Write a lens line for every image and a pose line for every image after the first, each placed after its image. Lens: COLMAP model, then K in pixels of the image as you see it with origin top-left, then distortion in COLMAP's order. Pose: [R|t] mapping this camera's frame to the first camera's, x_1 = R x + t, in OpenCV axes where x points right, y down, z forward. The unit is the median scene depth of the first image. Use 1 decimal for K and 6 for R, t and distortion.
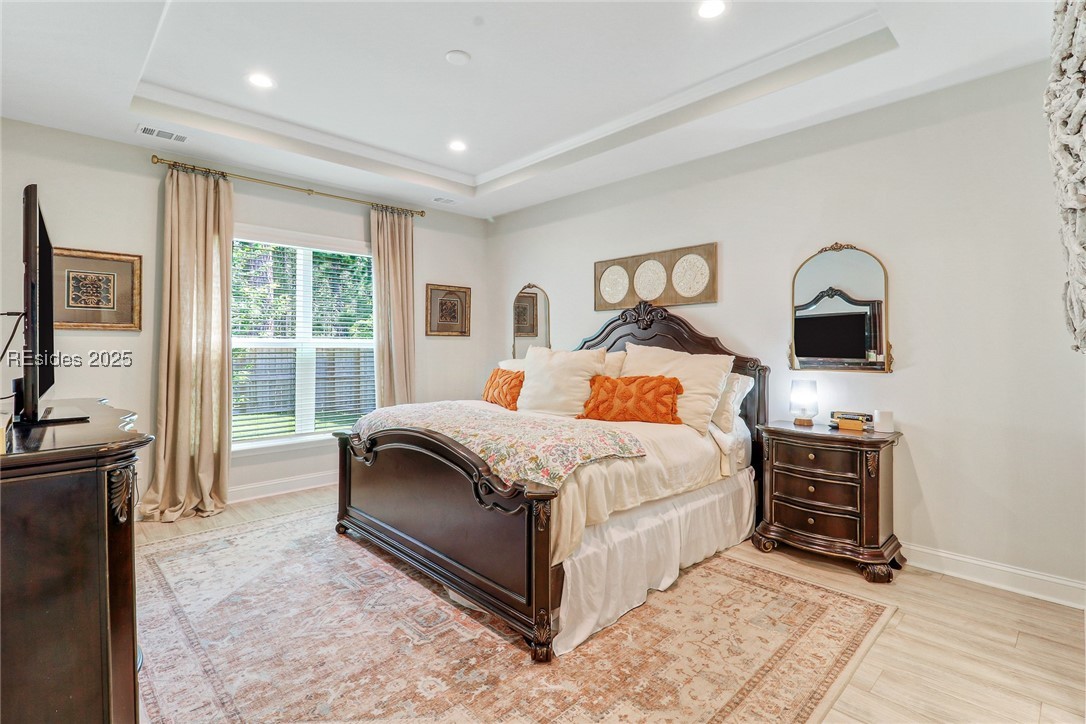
lens RADIAL K [[514.8, 0, 544.7], [0, 514.8, 356.6], [0, 0, 1]] dist [0.014223, -0.000519]
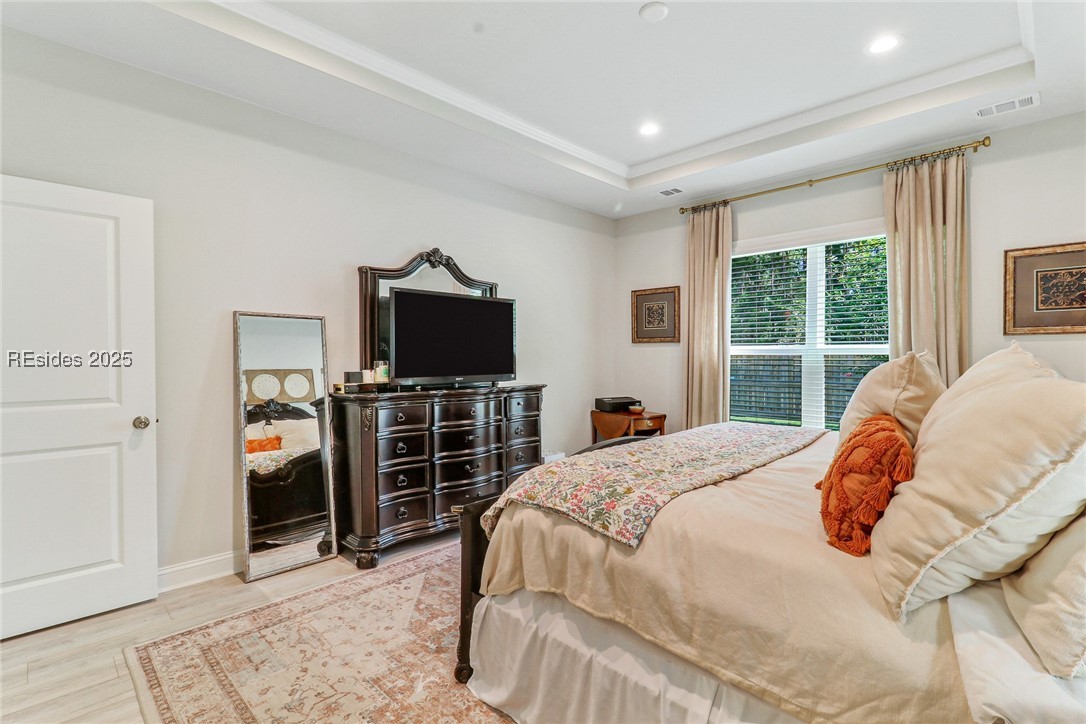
lens RADIAL K [[514.8, 0, 541.3], [0, 514.8, 356.9], [0, 0, 1]] dist [0.014223, -0.000519]
pose [[0.018104, 0.007987, -0.999804, 0.534705], [-0.015469, 0.999851, 0.007707, -0.015764], [0.999716, 0.015326, 0.018224, 0.617037]]
